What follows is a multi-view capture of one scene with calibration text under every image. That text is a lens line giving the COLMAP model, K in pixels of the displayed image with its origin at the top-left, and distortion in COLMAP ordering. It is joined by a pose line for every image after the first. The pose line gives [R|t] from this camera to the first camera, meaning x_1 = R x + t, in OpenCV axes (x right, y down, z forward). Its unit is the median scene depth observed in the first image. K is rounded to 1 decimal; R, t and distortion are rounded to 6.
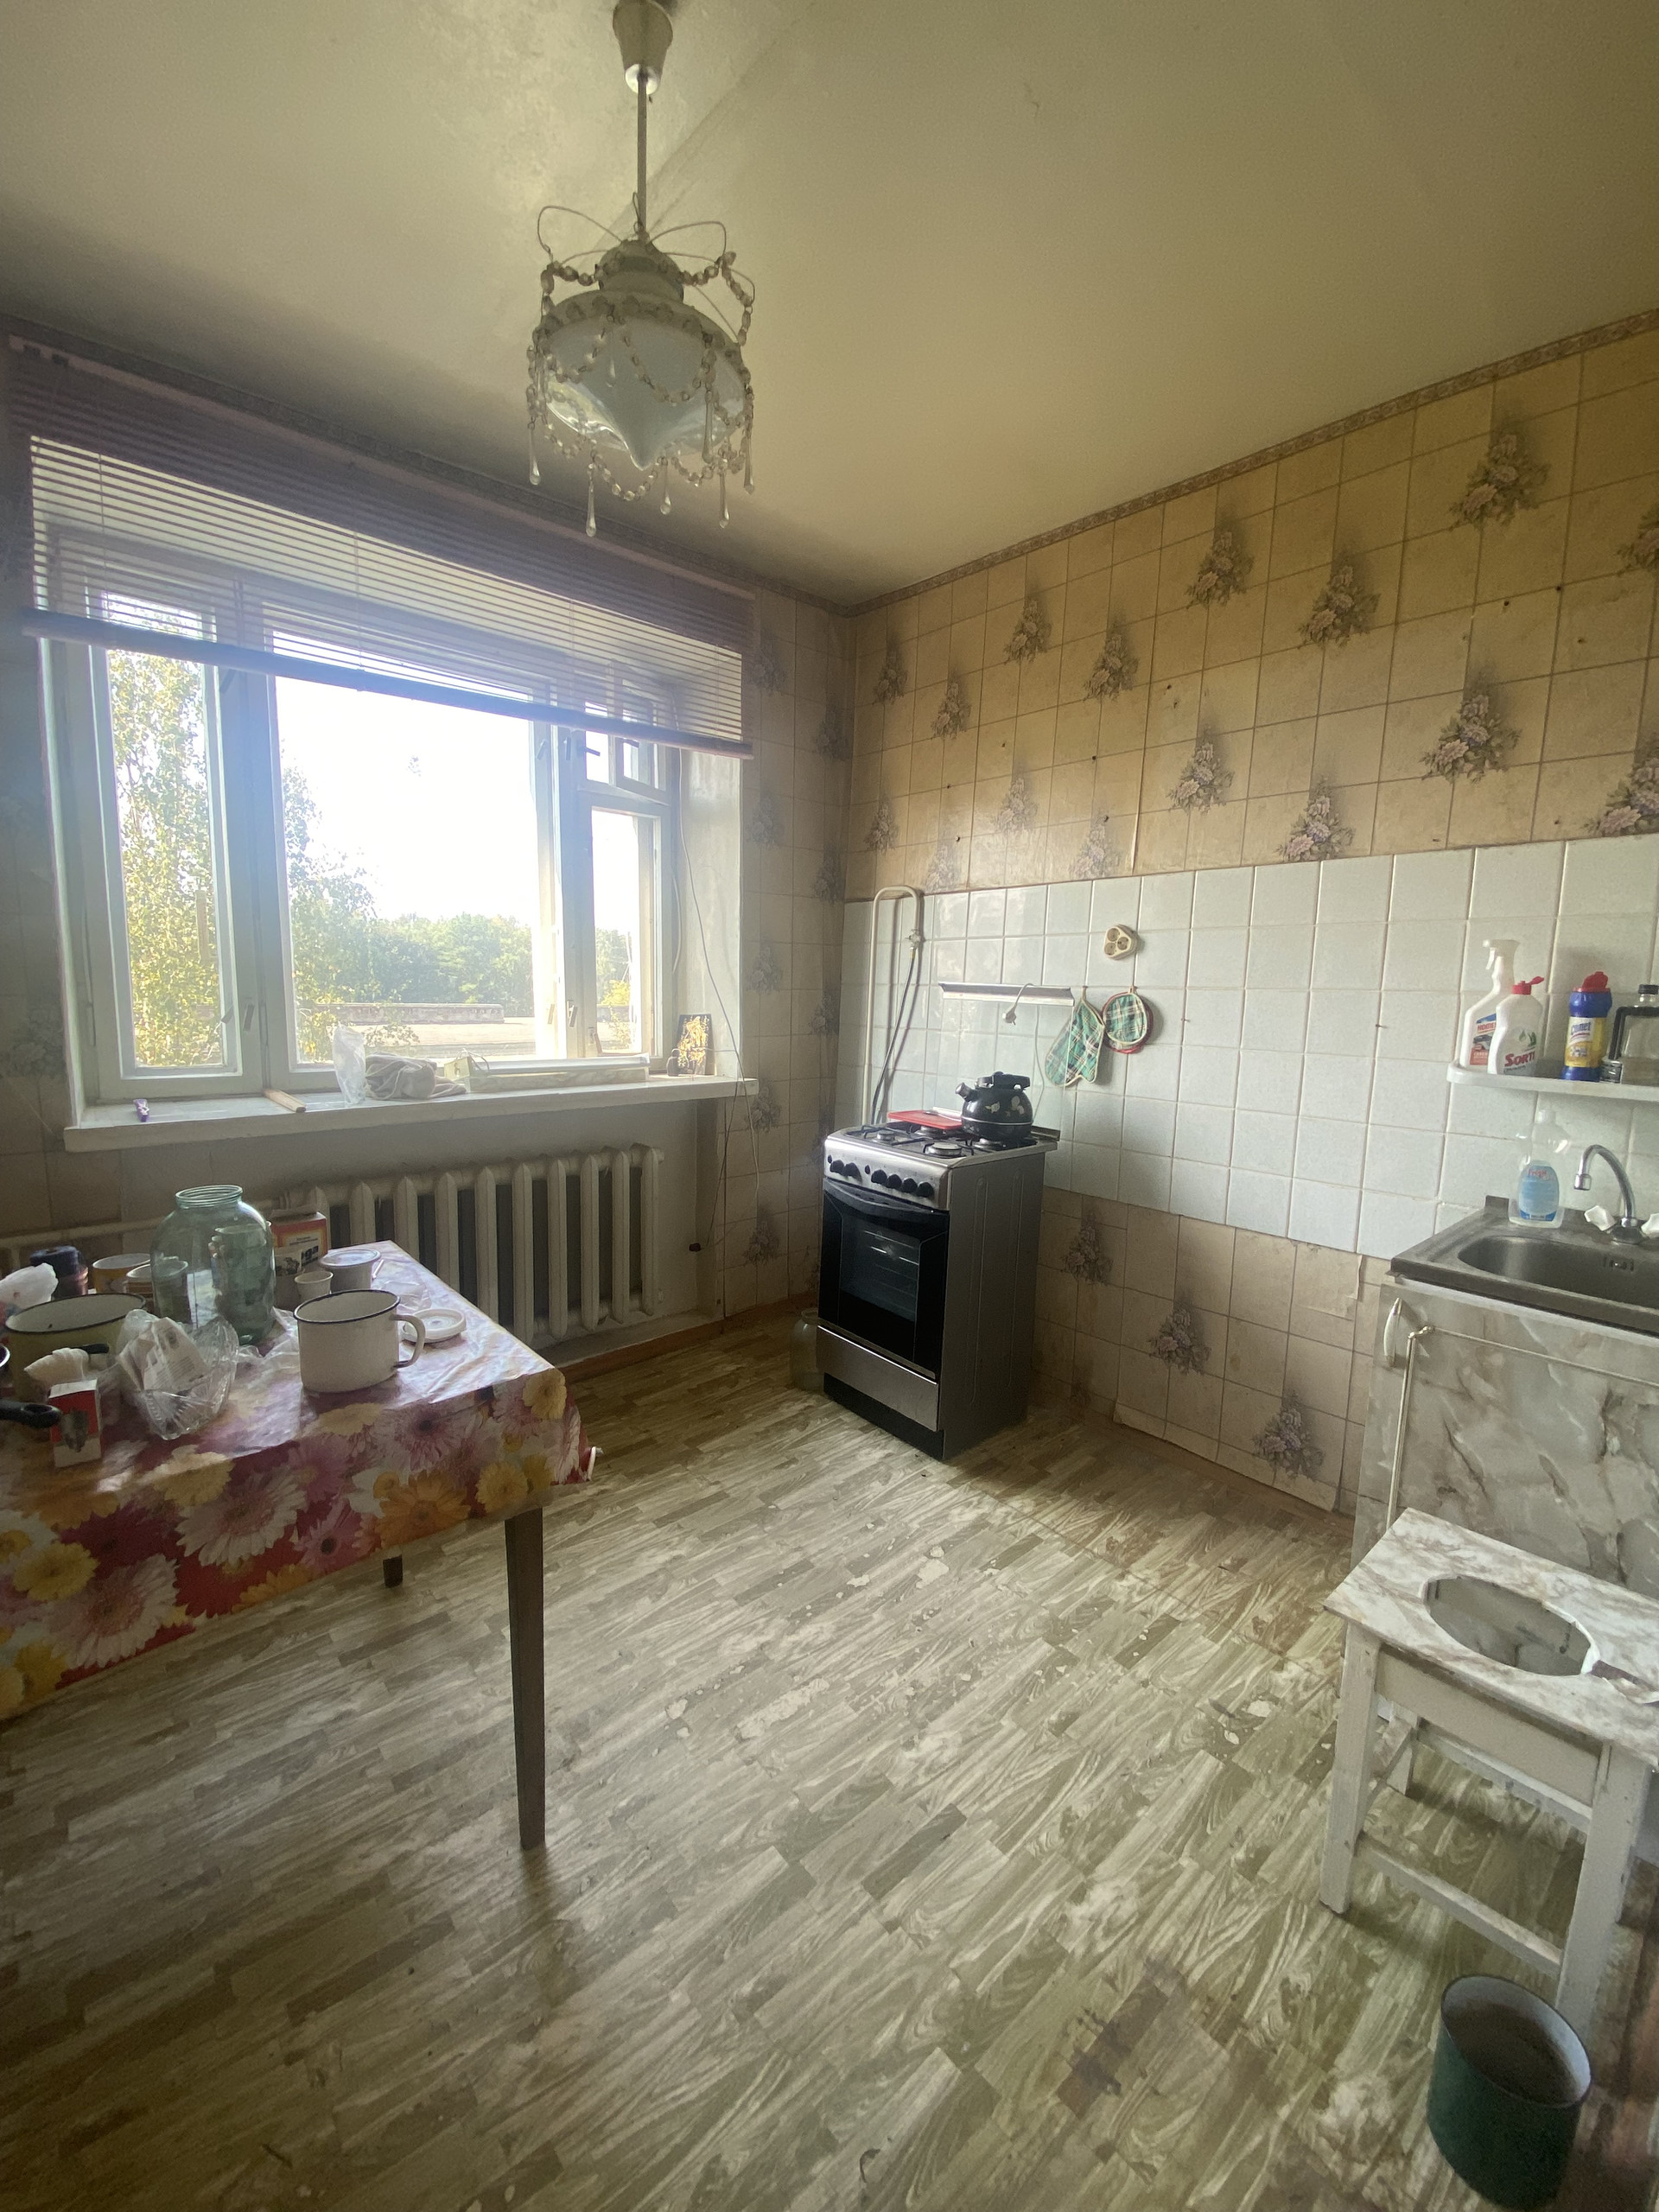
lens RADIAL K [[899.5, 0, 815.8], [0, 899.5, 1088.1], [0, 0, 1]] dist [0.013224, -0.014400]
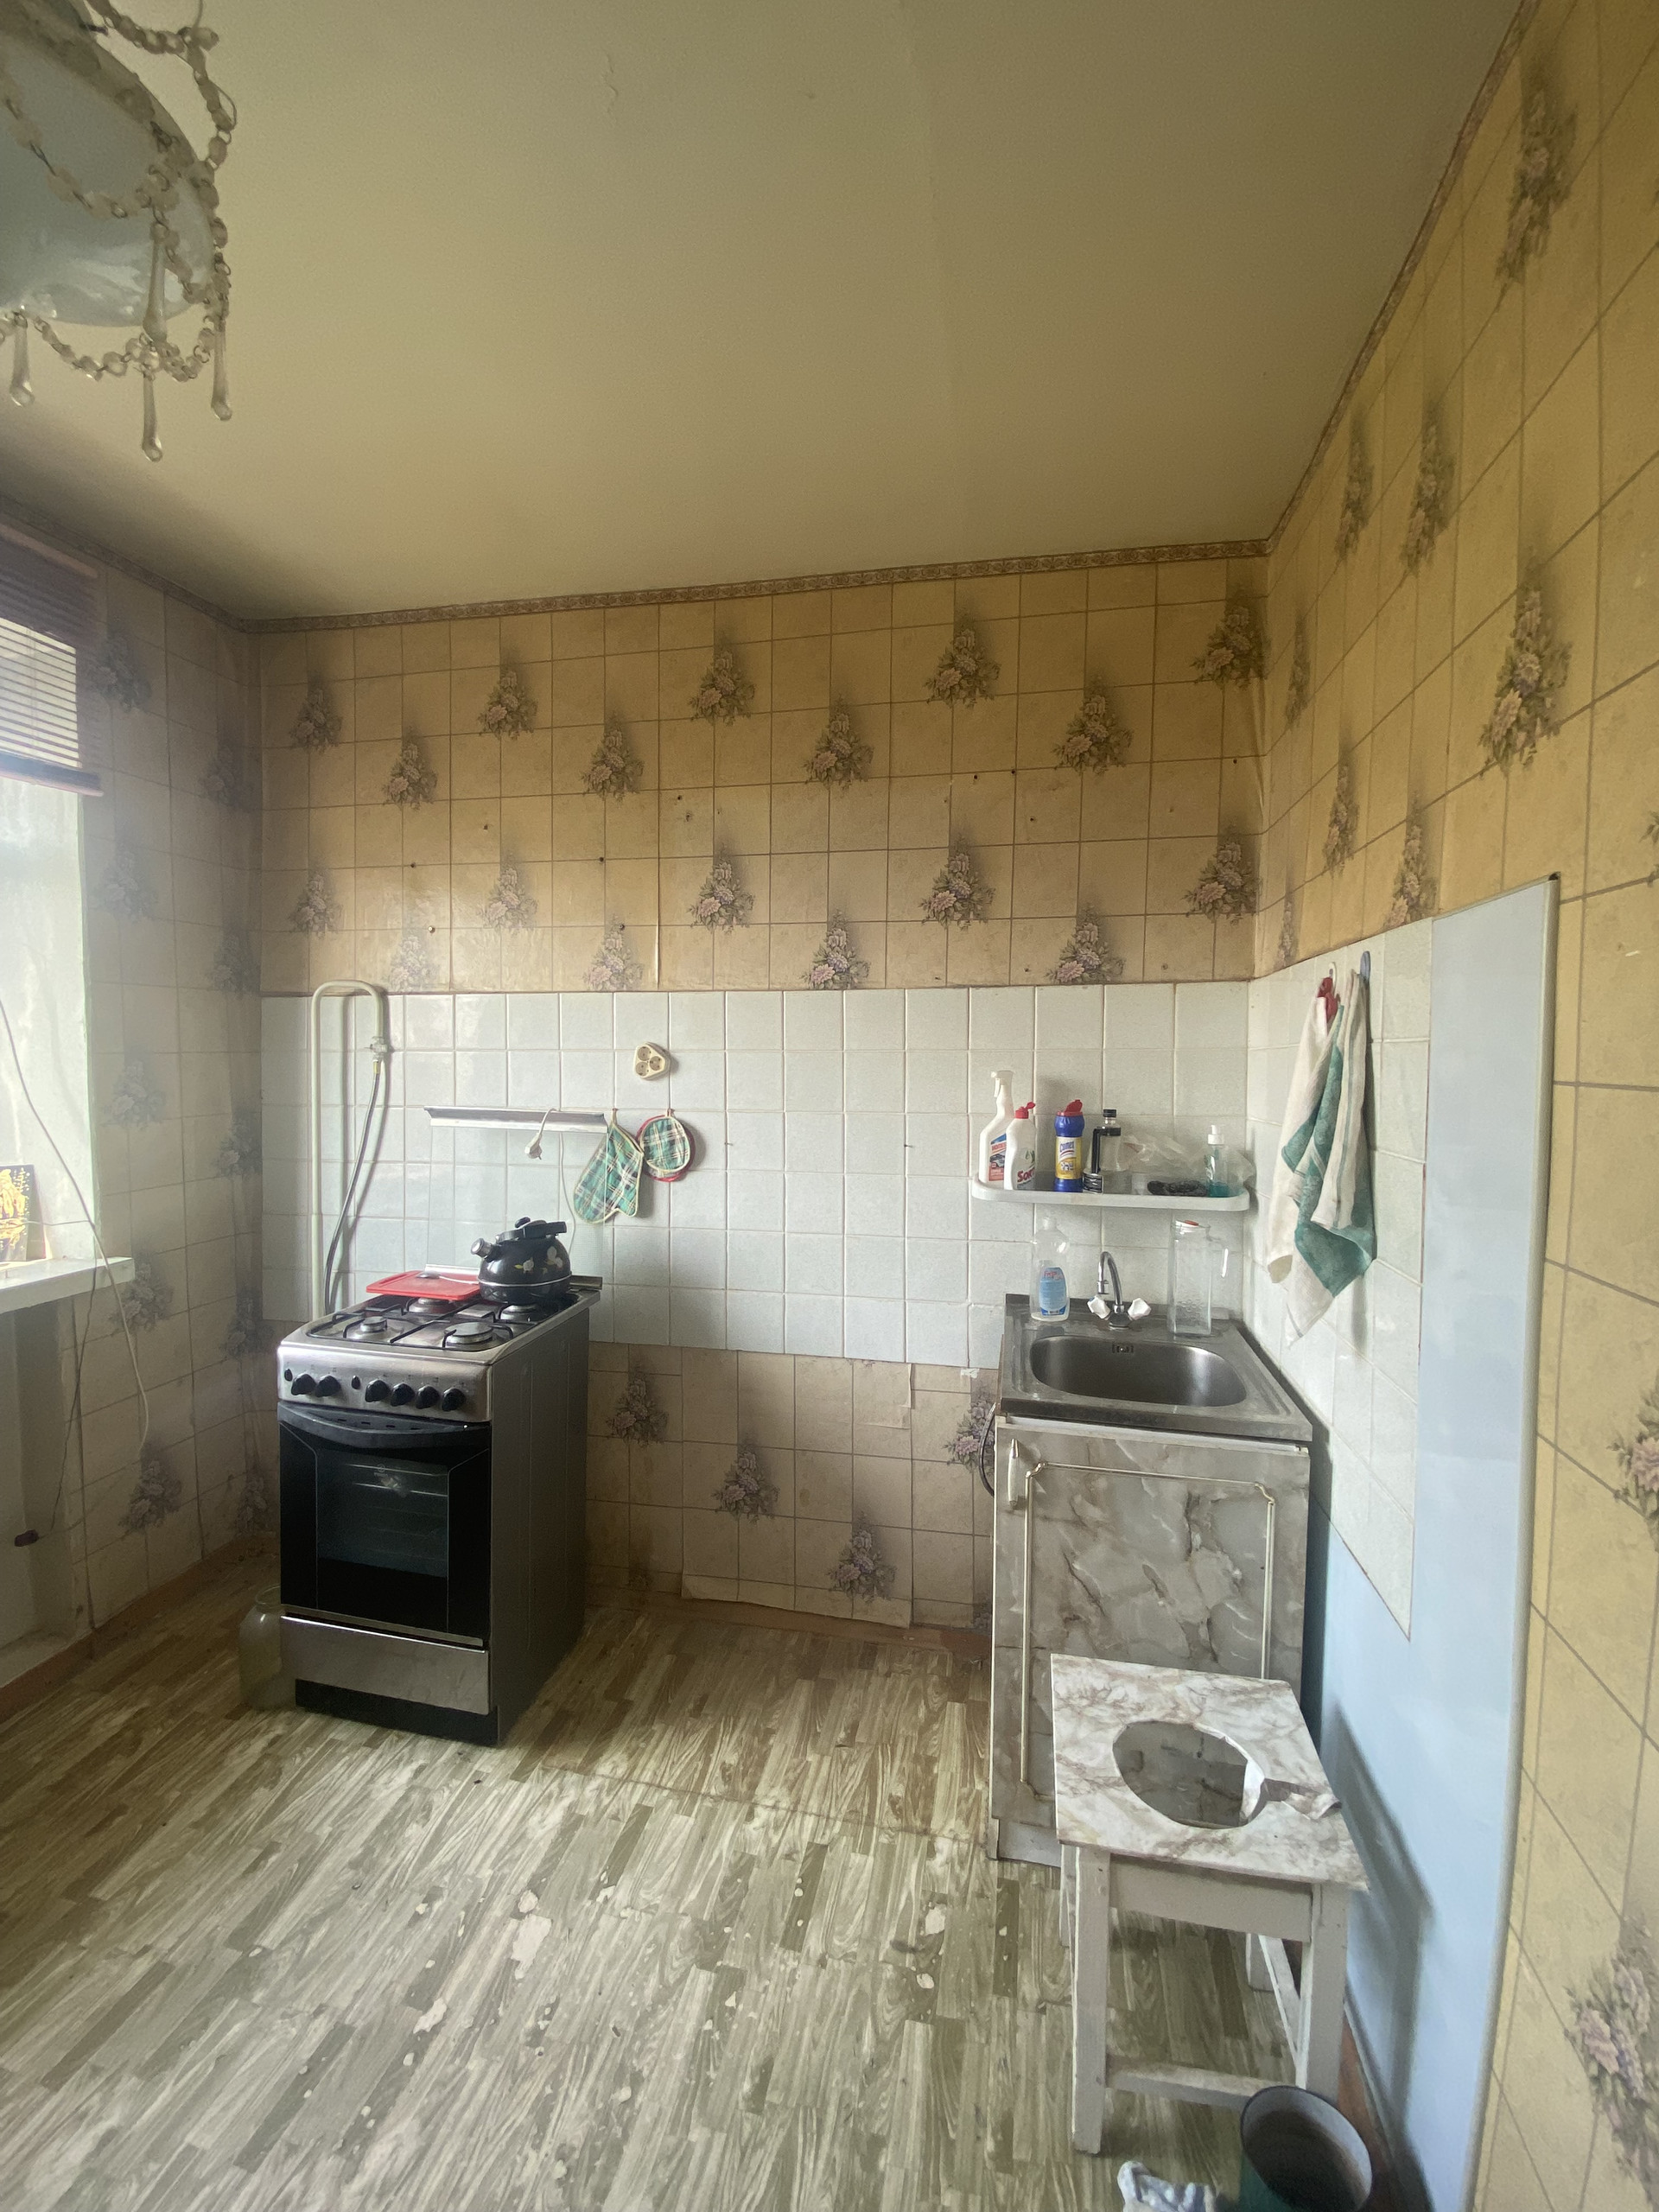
lens RADIAL K [[899.5, 0, 834.8], [0, 899.5, 1087.2], [0, 0, 1]] dist [0.013224, -0.014400]
pose [[0.792995, -0.046445, 0.607455, -0.076856], [0.088100, 0.995352, -0.038906, -0.094921], [-0.602824, 0.084369, 0.793401, 0.186260]]
